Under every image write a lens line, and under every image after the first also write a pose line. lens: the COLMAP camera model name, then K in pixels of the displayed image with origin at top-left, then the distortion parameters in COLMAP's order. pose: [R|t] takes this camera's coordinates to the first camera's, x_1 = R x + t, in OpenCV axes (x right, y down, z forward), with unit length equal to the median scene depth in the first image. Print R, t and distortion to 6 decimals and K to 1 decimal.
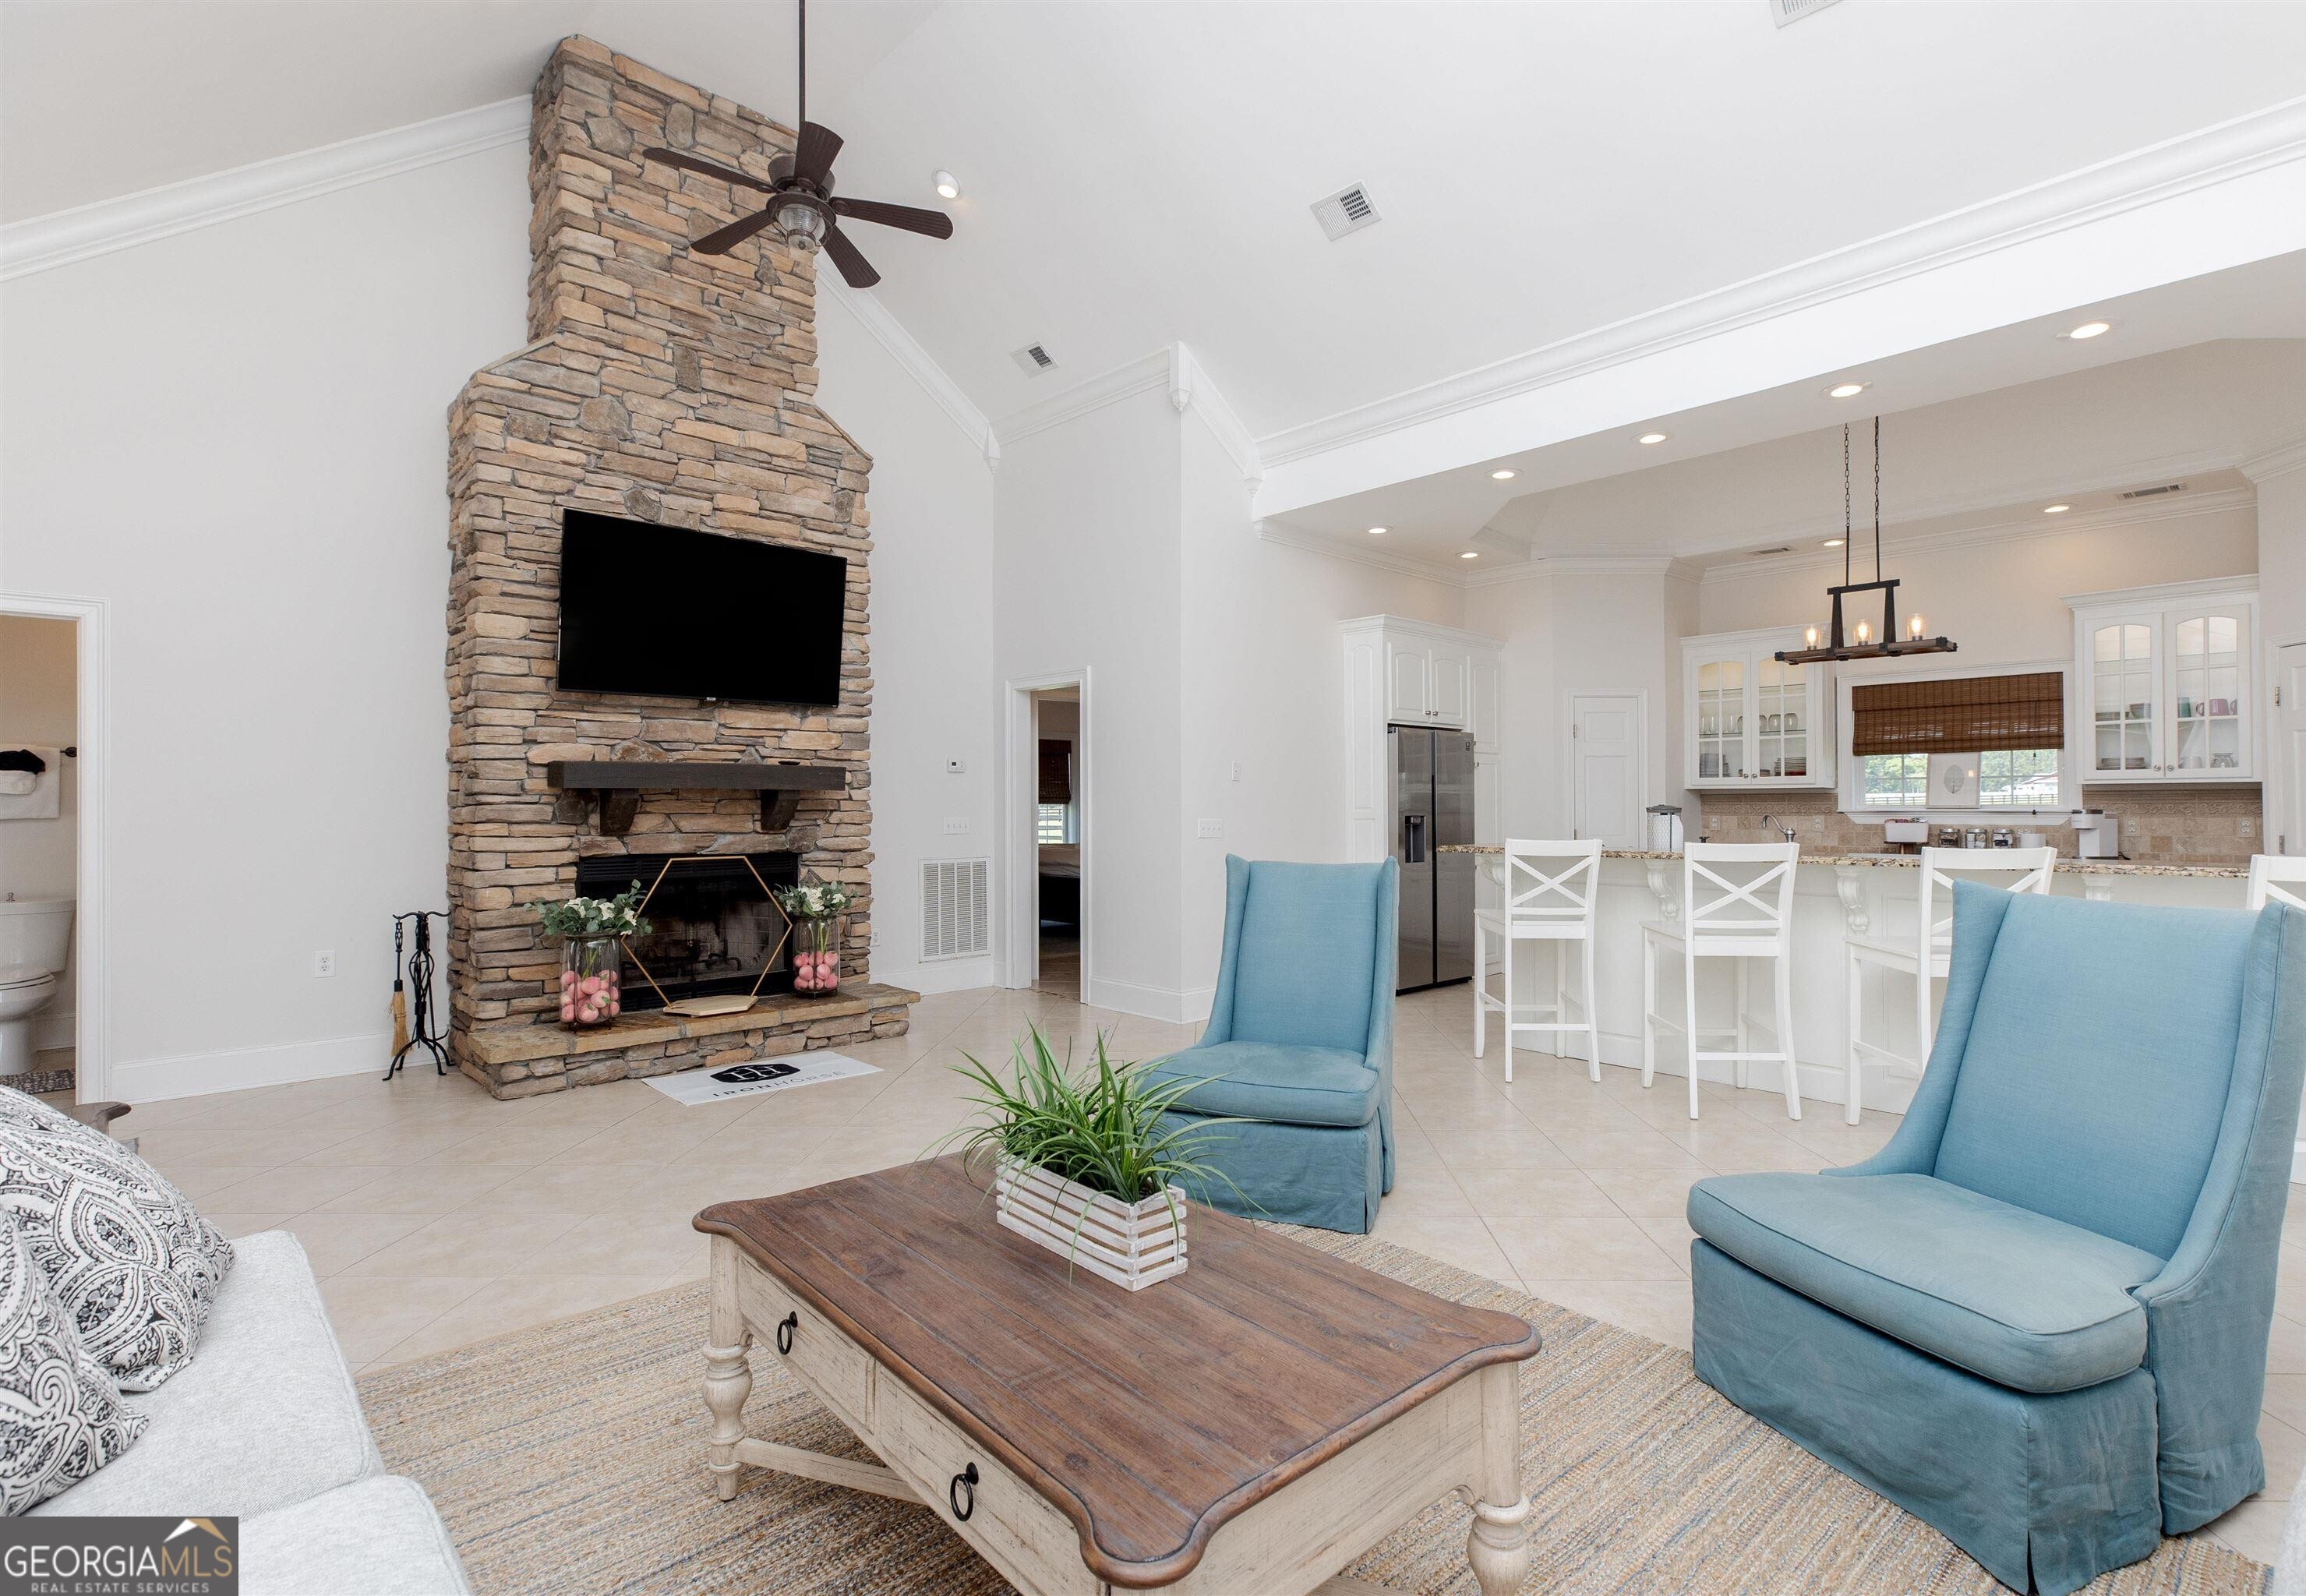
lens RADIAL K [[1075.2, 0, 1210.3], [0, 1075.2, 796.9], [0, 0, 1]] dist [0.001450, 0.000248]
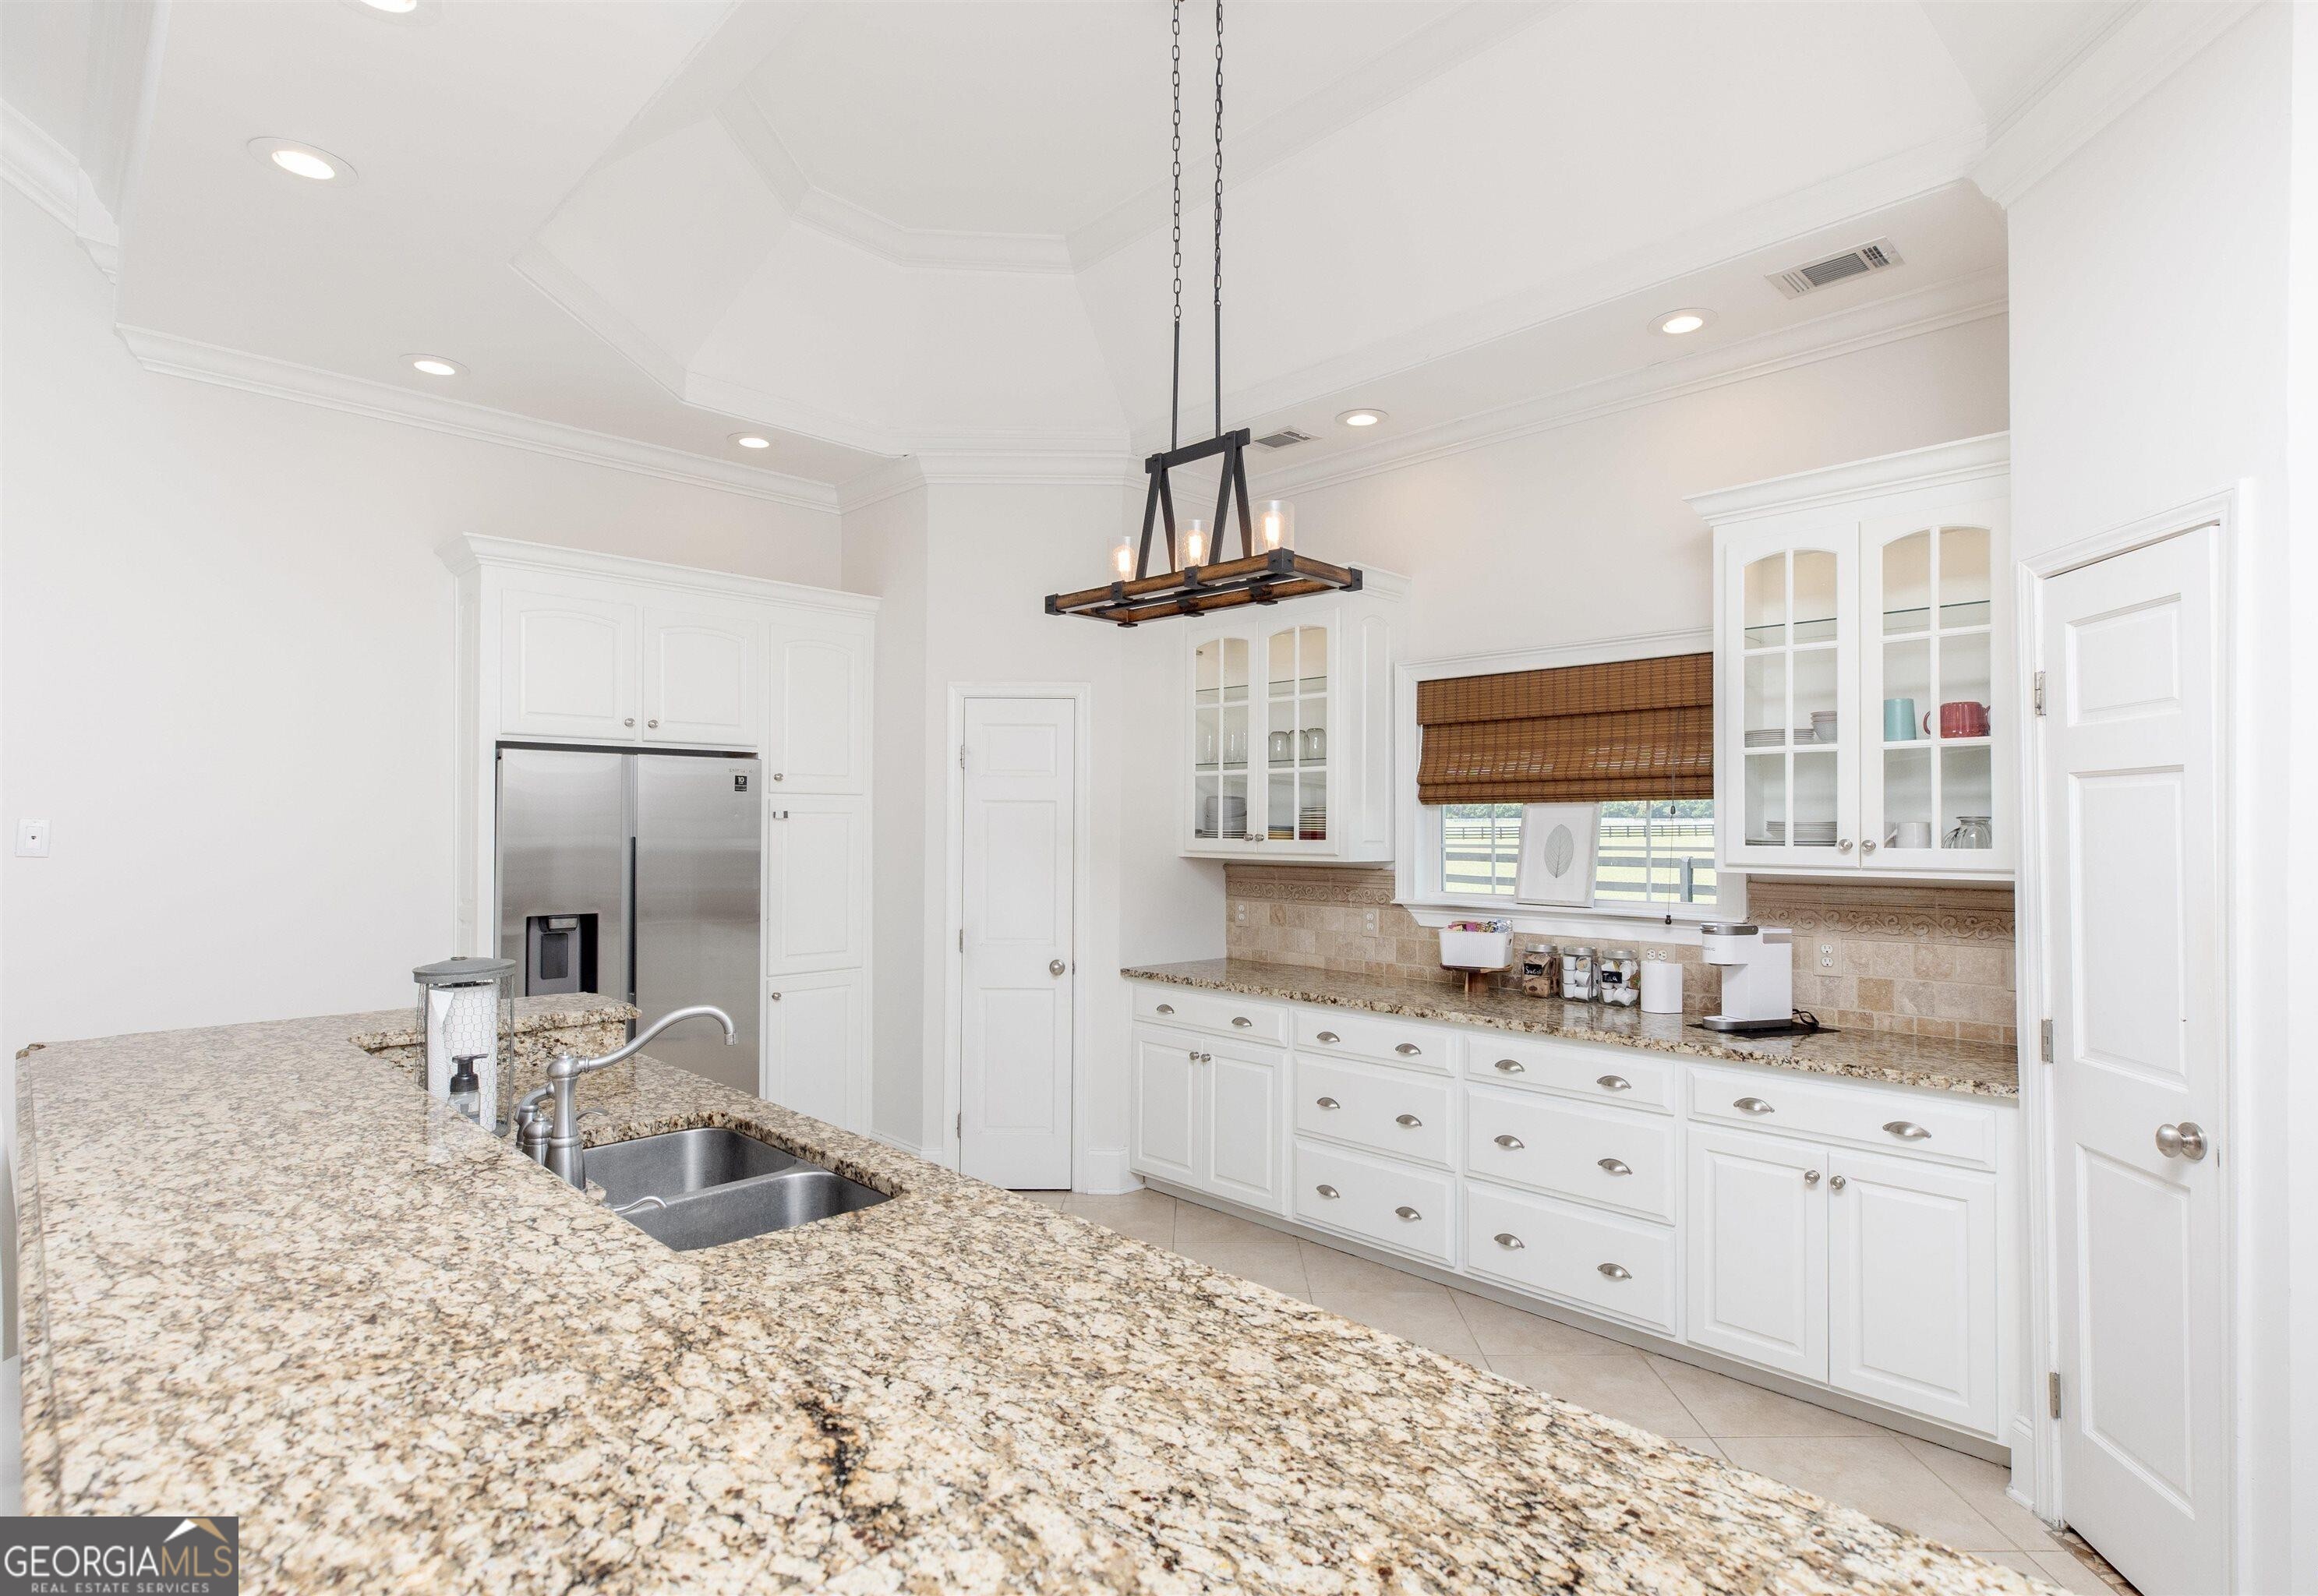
lens RADIAL K [[1150.2, 0, 1196.5], [0, 1150.2, 815.0], [0, 0, 1]] dist [-0.002306, 0.000101]
pose [[0.999756, 0.006905, 0.020974, 0.559311], [-0.006801, 0.999964, -0.005034, -0.034643], [-0.021008, 0.004890, 0.999767, 0.477305]]
